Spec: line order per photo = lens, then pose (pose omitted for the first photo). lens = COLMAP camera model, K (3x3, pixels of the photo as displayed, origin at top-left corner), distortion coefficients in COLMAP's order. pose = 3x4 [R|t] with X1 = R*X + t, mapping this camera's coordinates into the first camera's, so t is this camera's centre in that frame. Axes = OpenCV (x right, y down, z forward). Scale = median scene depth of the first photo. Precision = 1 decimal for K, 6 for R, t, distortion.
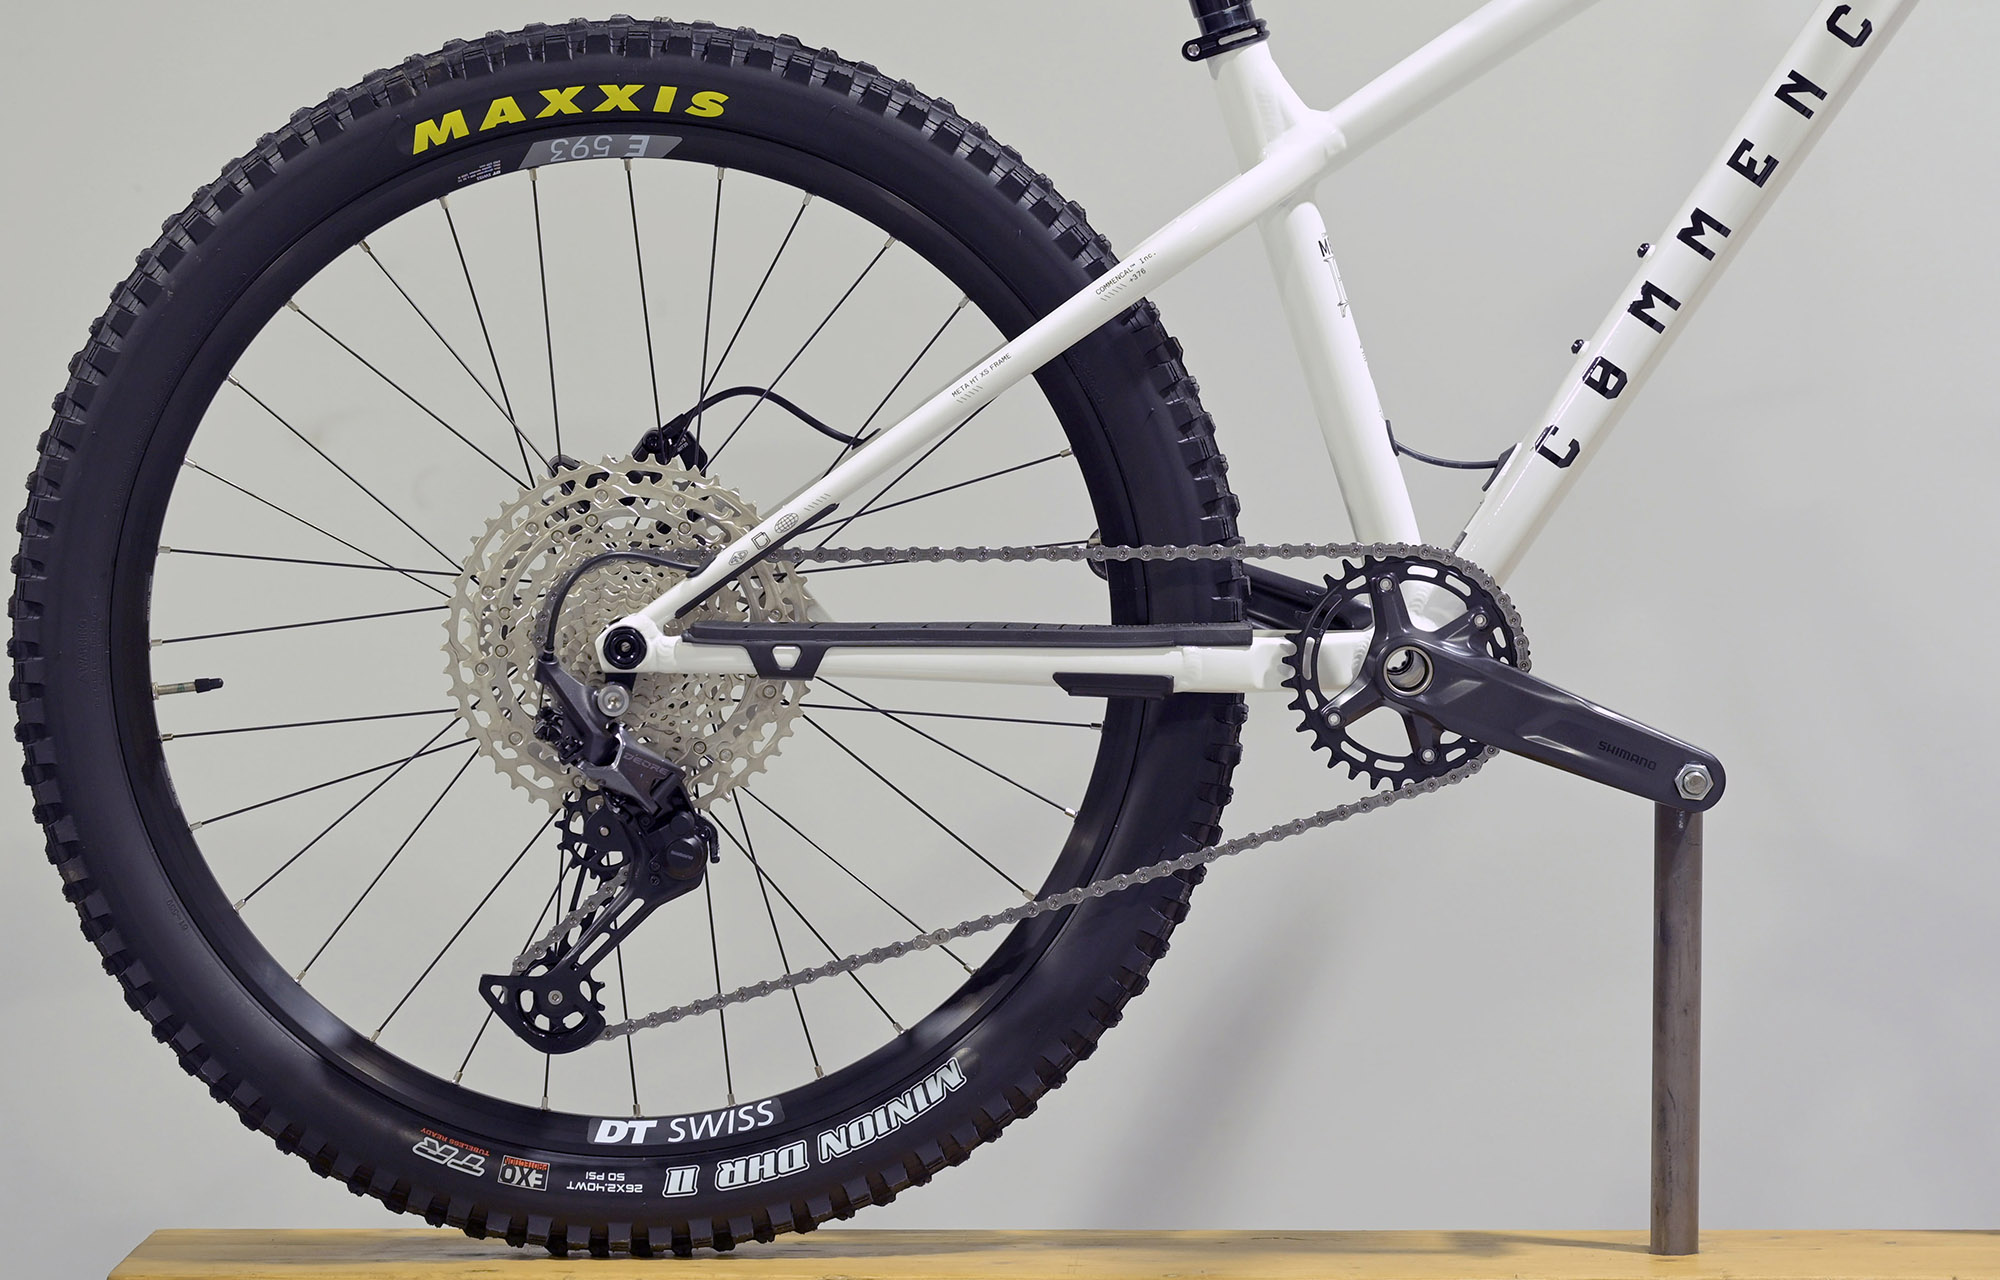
lens RADIAL K [[8765.1, 0, 1000.0], [0, 8765.1, 640.0], [0, 0, 1]] dist [0.063305, -4.464120]
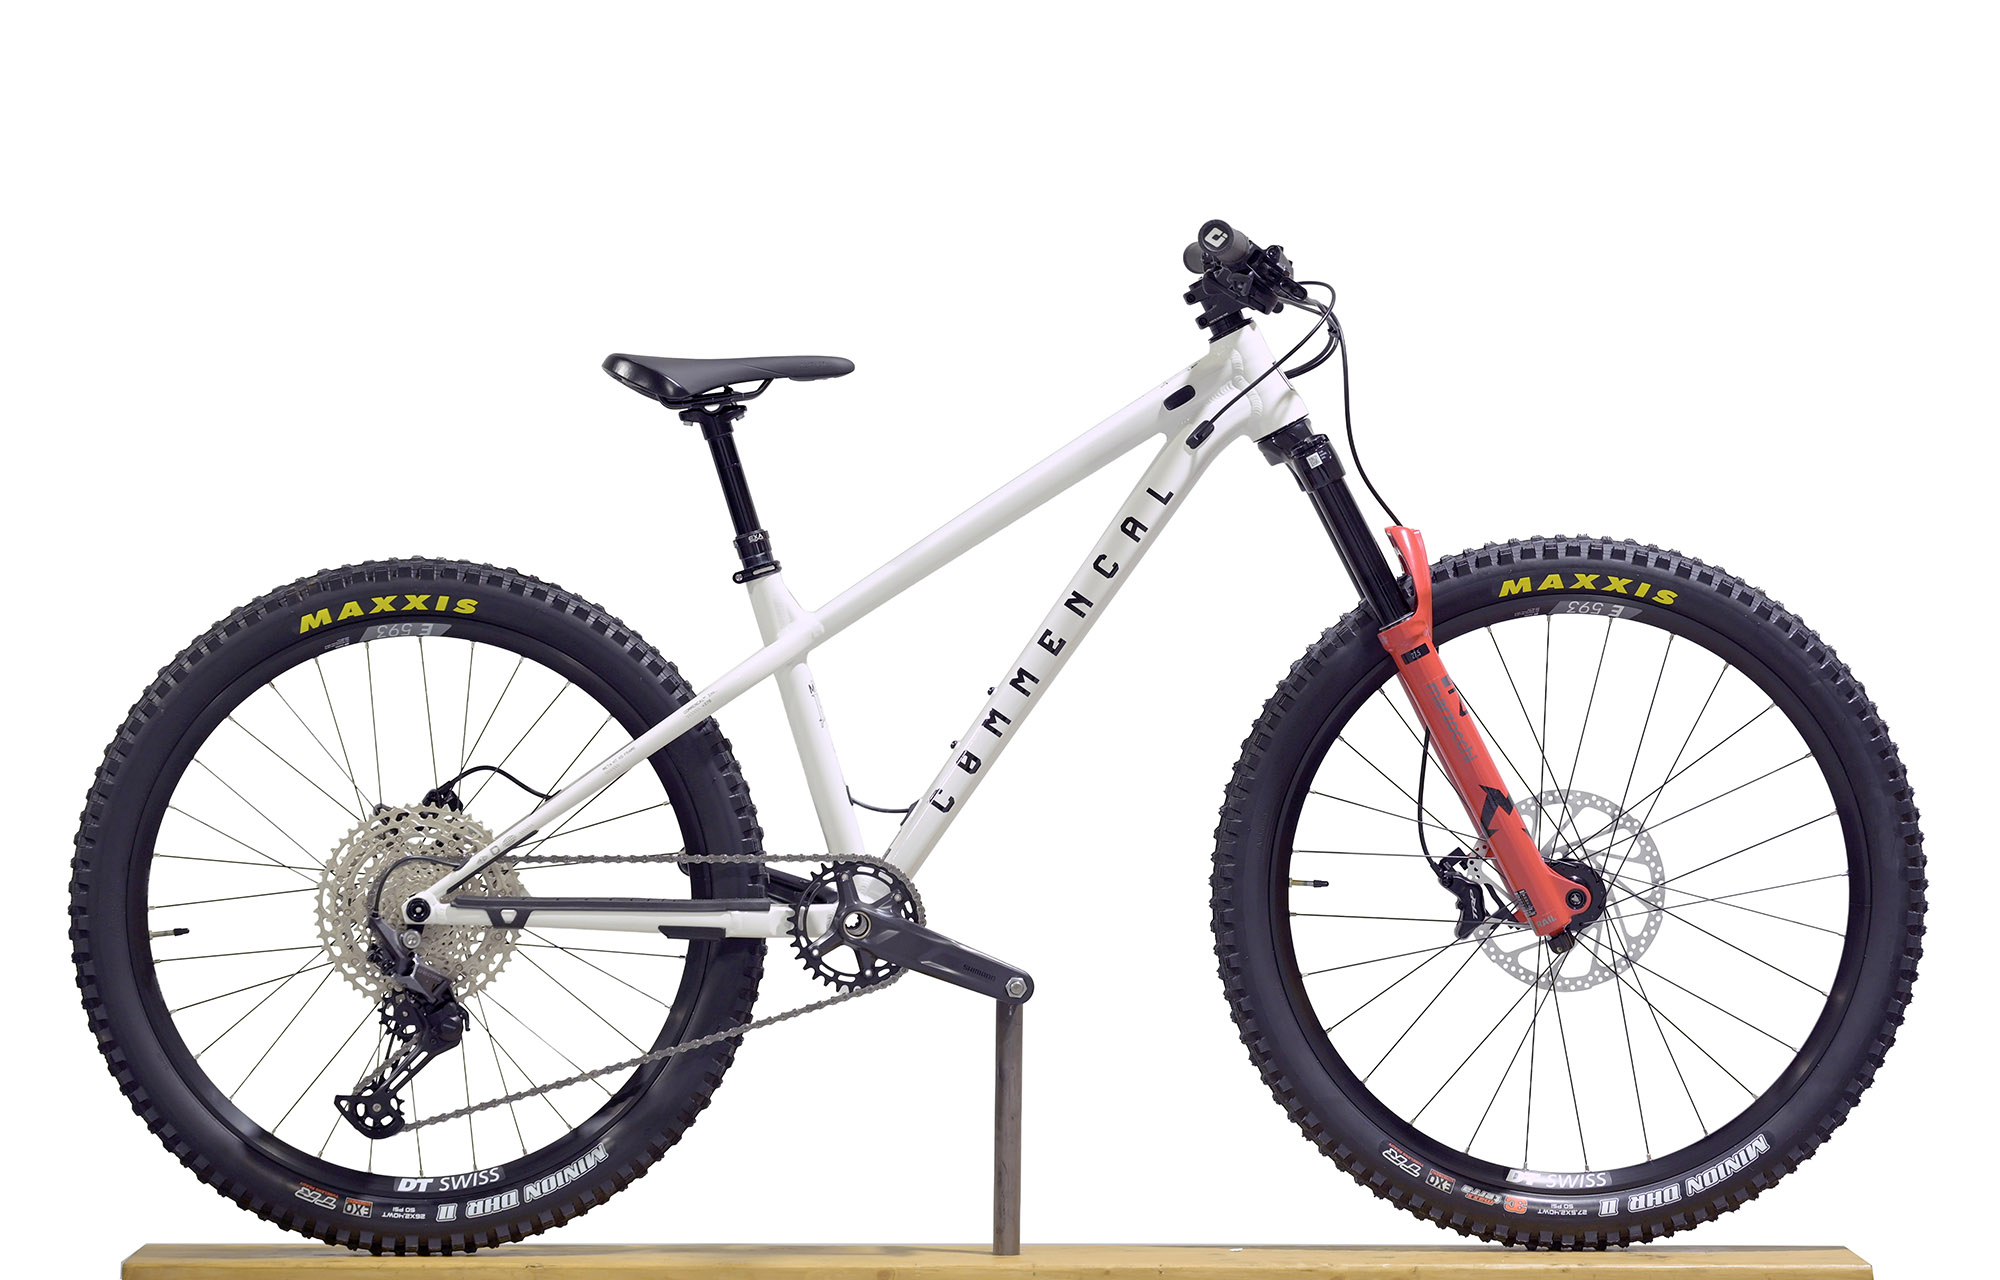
lens RADIAL K [[8765.1, 0, 1000.0], [0, 8765.1, 640.0], [0, 0, 1]] dist [0.063305, -4.464120]
pose [[0.998932, 0.005681, 0.045863, -0.006586], [-0.003135, 0.998460, -0.055395, 0.044049], [-0.046107, 0.055192, 0.997411, -0.780776]]
